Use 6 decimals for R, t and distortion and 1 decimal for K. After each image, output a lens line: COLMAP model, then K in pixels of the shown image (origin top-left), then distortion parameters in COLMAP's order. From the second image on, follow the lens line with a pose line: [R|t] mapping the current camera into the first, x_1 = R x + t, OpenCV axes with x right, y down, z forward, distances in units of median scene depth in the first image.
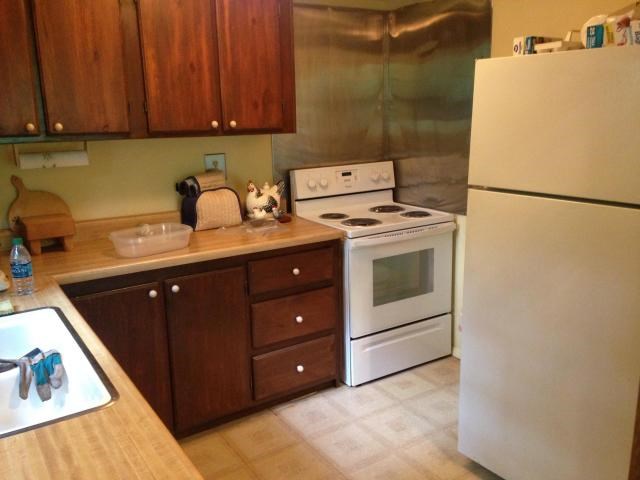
lens RADIAL K [[586.7, 0, 319.9], [0, 586.7, 241.2], [0, 0, 1]] dist [0.079716, -0.060715]
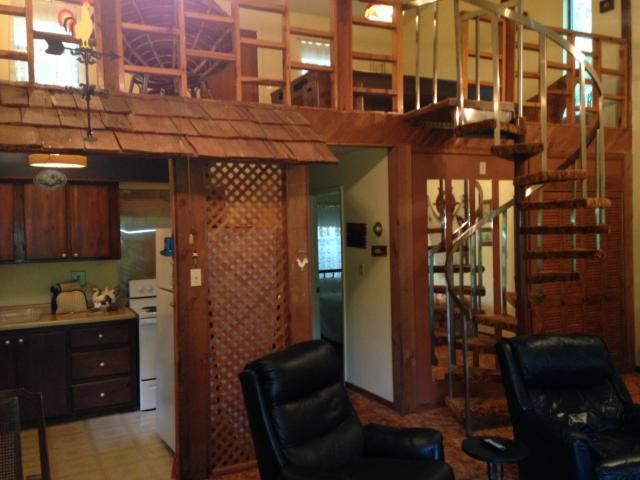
lens RADIAL K [[586.7, 0, 319.7], [0, 586.7, 236.4], [0, 0, 1]] dist [0.079716, -0.060715]
pose [[0.992986, -0.004324, -0.118149, 0.788770], [-0.020461, 0.977967, -0.207756, 0.110109], [0.116444, 0.208716, 0.971019, -0.698826]]
